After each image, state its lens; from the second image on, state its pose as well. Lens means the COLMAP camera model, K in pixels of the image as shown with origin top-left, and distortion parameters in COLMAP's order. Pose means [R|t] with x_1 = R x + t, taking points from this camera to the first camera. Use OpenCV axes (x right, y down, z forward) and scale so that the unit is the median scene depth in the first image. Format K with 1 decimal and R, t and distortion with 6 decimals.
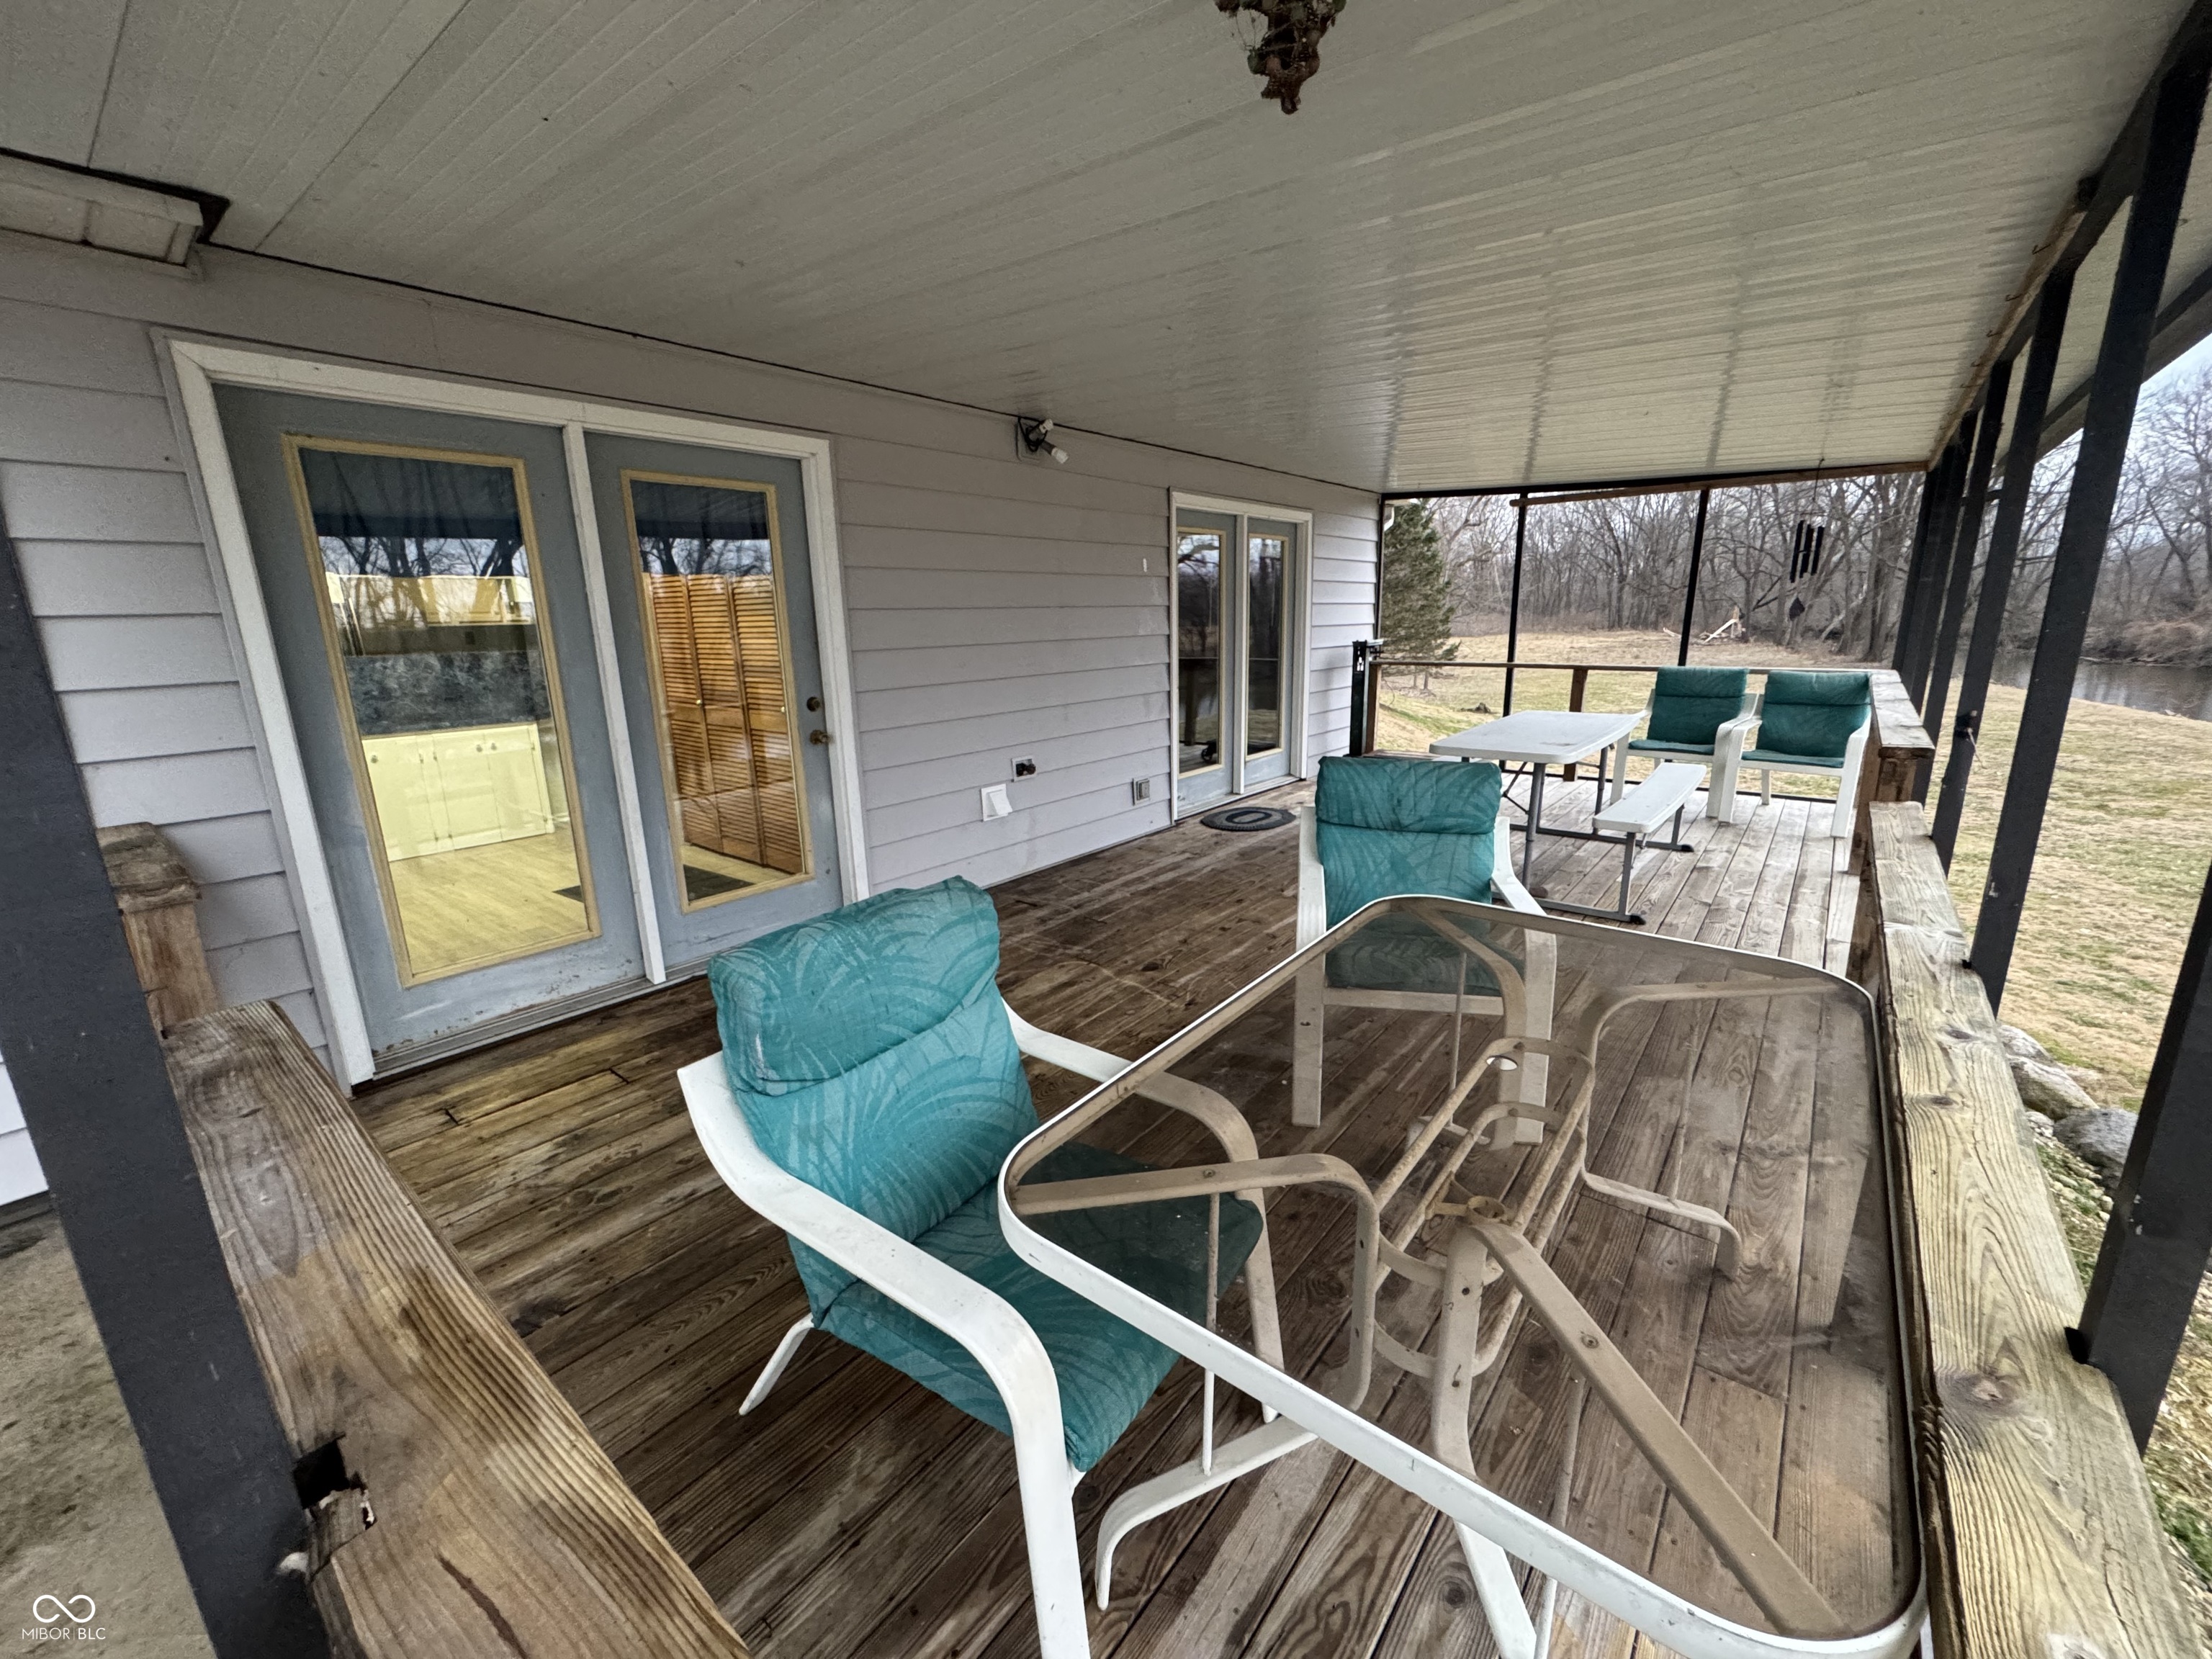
lens RADIAL K [[884.3, 0, 1112.0], [0, 884.3, 826.9], [0, 0, 1]] dist [-0.001964, 0.000366]
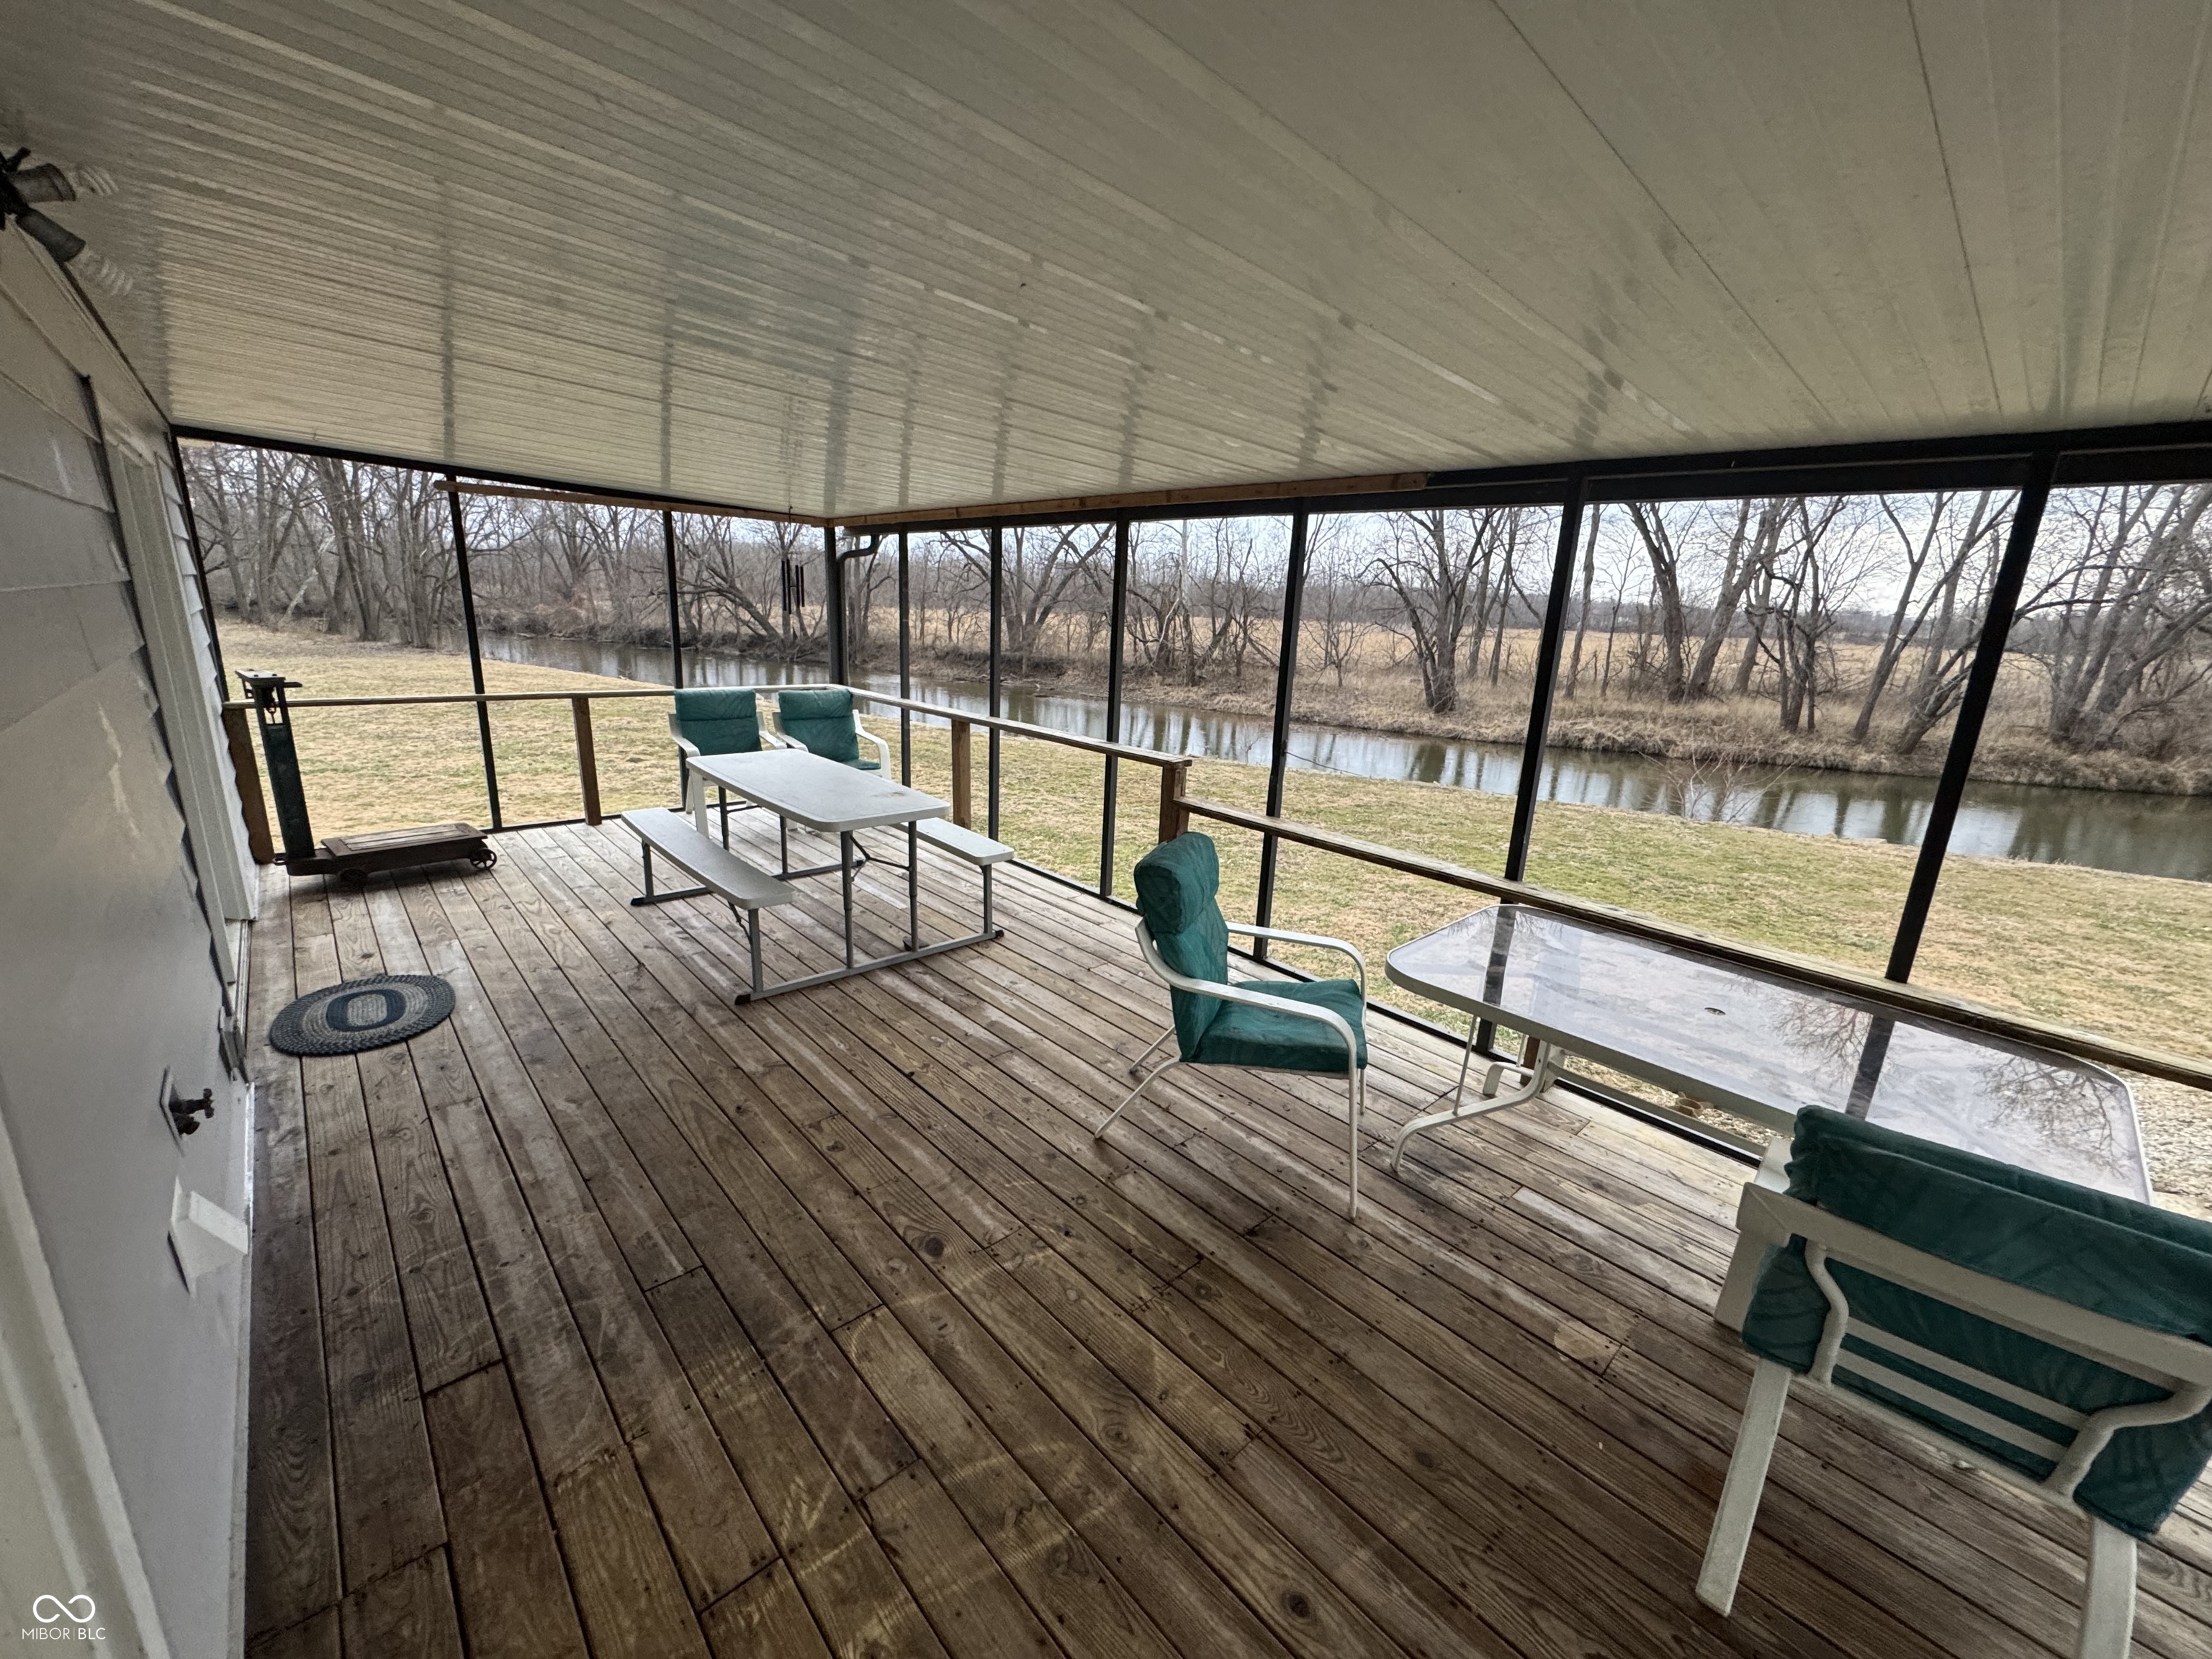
lens RADIAL K [[878.3, 0, 1106.0], [0, 878.3, 829.5], [0, 0, 1]] dist [0.000246, 0.000621]
pose [[0.148453, -0.222724, 0.963512, -0.295665], [0.191423, 0.962353, 0.192962, -0.142263], [-0.970216, 0.155793, 0.185498, 0.421217]]
